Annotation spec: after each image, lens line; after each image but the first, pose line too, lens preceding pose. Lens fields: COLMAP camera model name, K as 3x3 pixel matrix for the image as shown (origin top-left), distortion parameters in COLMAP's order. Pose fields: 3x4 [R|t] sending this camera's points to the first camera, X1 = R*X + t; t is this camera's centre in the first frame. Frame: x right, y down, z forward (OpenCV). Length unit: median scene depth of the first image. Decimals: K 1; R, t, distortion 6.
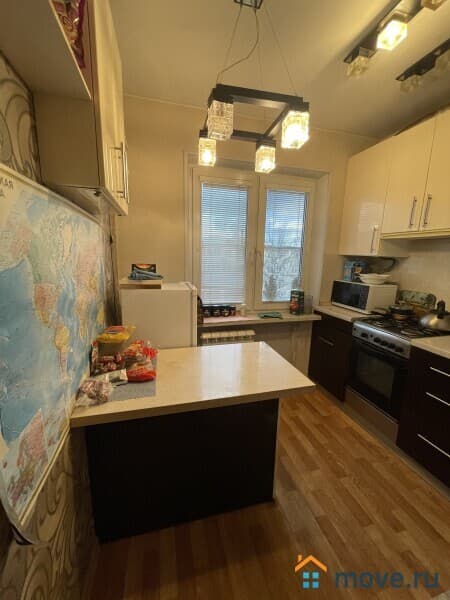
lens RADIAL K [[241.7, 0, 225.6], [0, 241.7, 300.2], [0, 0, 1]] dist [-0.000114, -0.000537]
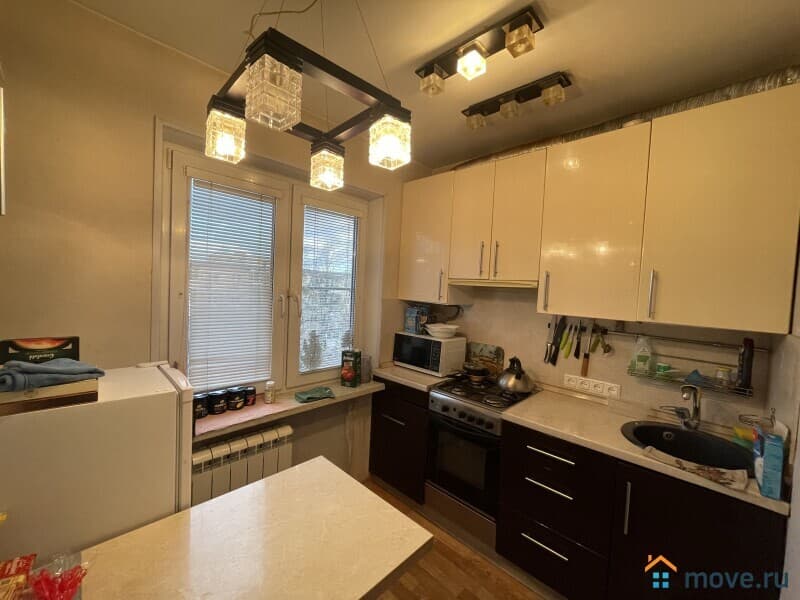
lens RADIAL K [[322.3, 0, 400.6], [0, 322.3, 300.3], [0, 0, 1]] dist [-0.000114, -0.000537]
pose [[0.858196, -0.004072, 0.513306, -0.077922], [0.067177, 0.992260, -0.104440, -0.107631], [-0.508907, 0.124113, 0.851827, 0.167291]]
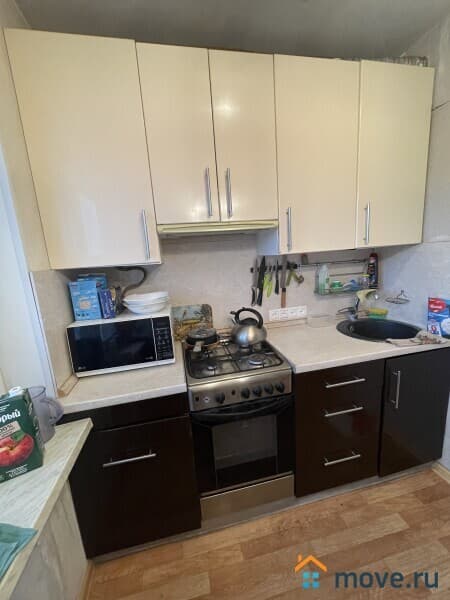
lens RADIAL K [[241.7, 0, 224.2], [0, 241.7, 300.9], [0, 0, 1]] dist [-0.000114, -0.000537]
pose [[0.061011, -0.216258, 0.974428, 0.069627], [0.255901, 0.947006, 0.194150, -0.197454], [-0.964776, 0.237512, 0.113118, 0.933188]]
